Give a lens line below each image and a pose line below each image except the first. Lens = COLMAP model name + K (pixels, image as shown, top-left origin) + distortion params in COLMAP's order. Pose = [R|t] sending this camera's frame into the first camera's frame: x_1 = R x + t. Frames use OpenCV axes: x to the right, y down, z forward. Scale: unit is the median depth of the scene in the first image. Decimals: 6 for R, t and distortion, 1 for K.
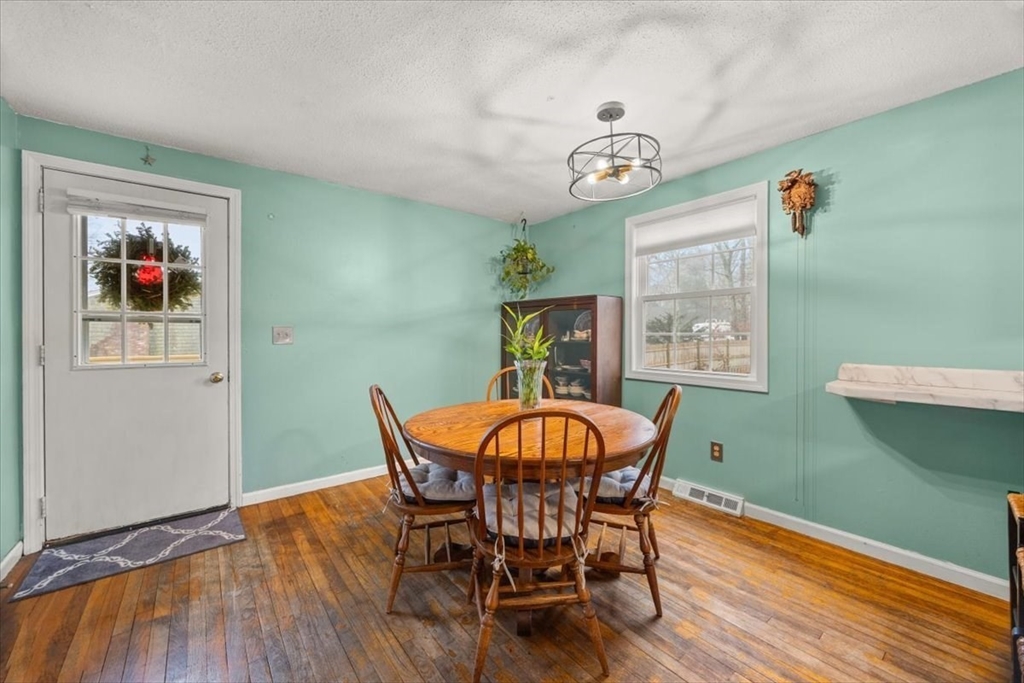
lens RADIAL K [[396.1, 0, 515.7], [0, 396.1, 337.1], [0, 0, 1]] dist [-0.001992, -0.000193]
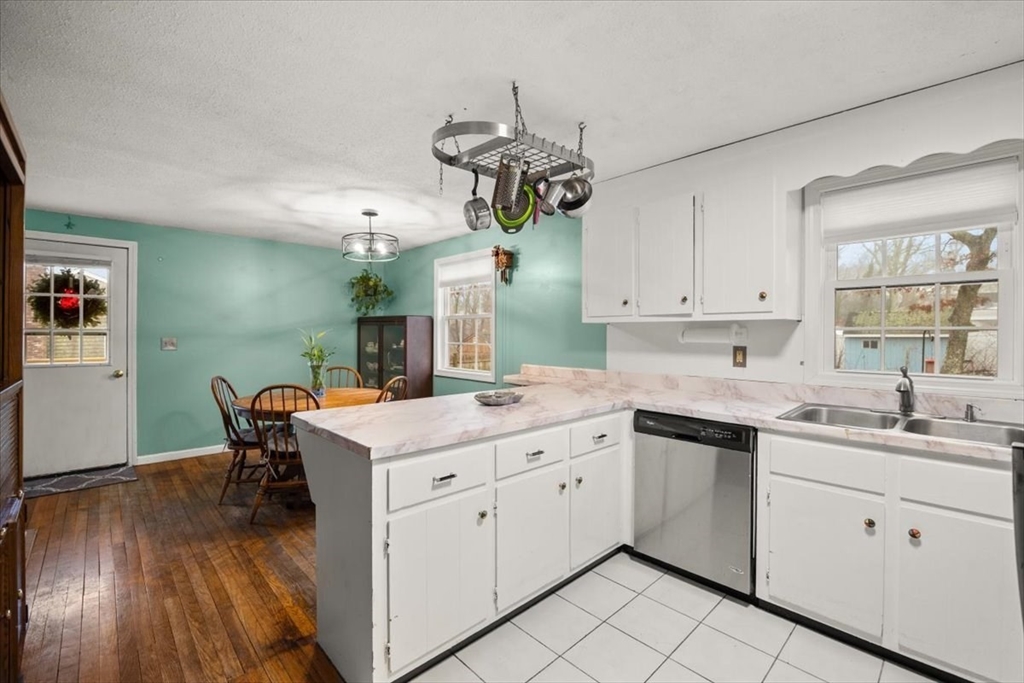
lens RADIAL K [[436.9, 0, 514.4], [0, 436.9, 336.8], [0, 0, 1]] dist [-0.011893, 0.000173]
pose [[0.996237, 0.005212, 0.086512, 0.616861], [-0.004974, 0.999983, -0.002969, -0.039998], [-0.086526, 0.002528, 0.996246, -0.786952]]
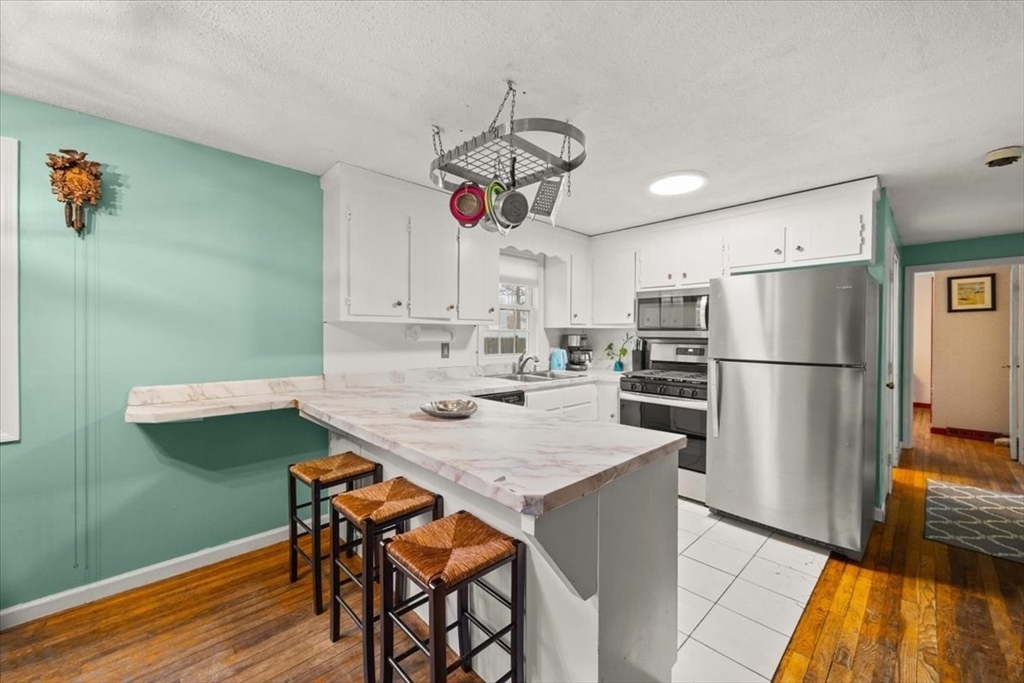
lens RADIAL K [[396.1, 0, 515.7], [0, 396.1, 337.1], [0, 0, 1]] dist [-0.001992, -0.000193]
pose [[-0.089204, -0.004132, 0.996005, -0.156336], [0.004296, 0.999981, 0.004533, -0.048362], [-0.996004, 0.004683, -0.089184, 0.195136]]
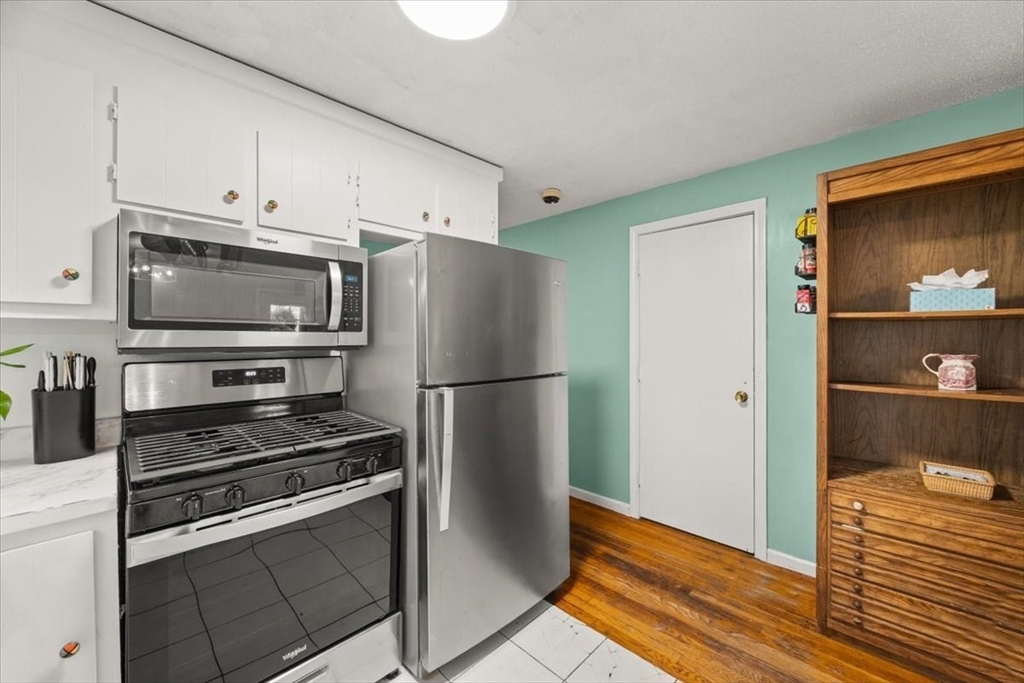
lens RADIAL K [[400.1, 0, 514.5], [0, 400.1, 337.6], [0, 0, 1]] dist [-0.001737, -0.000213]
pose [[-0.993349, 0.004093, -0.115066, 0.966620], [0.002727, 0.999924, 0.012032, -0.058672], [0.115106, 0.011639, -0.993285, 0.138976]]
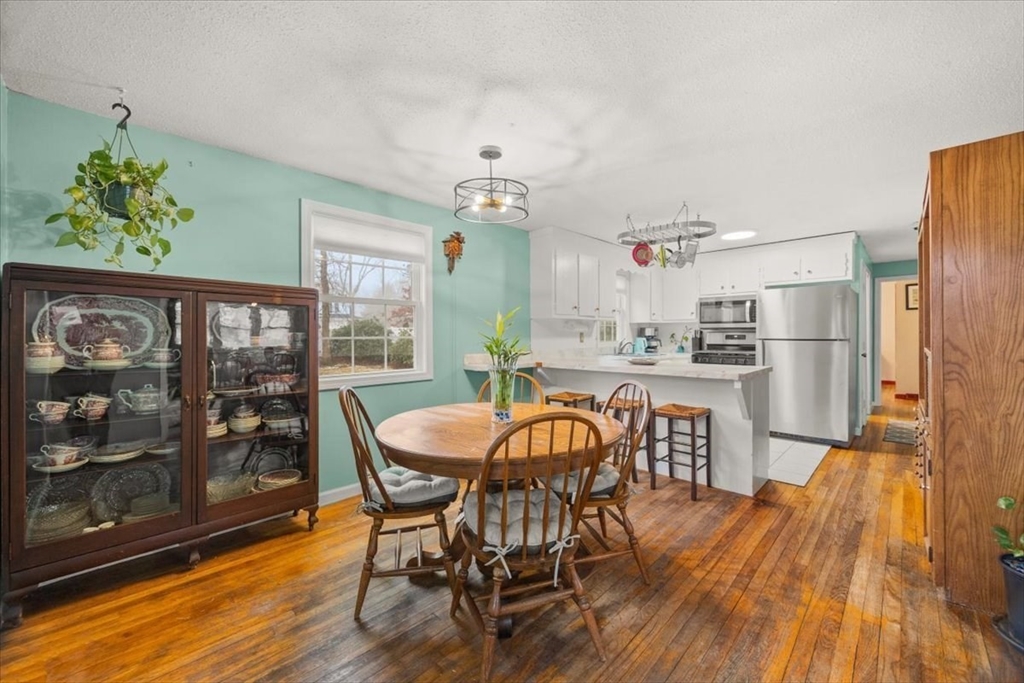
lens RADIAL K [[401.4, 0, 515.7], [0, 401.4, 337.6], [0, 0, 1]] dist [-0.001787, -0.000066]
pose [[-0.121908, -0.003086, 0.992537, -0.875828], [0.015506, 0.999867, 0.005014, -0.010402], [-0.992420, 0.016002, -0.121844, 0.966553]]
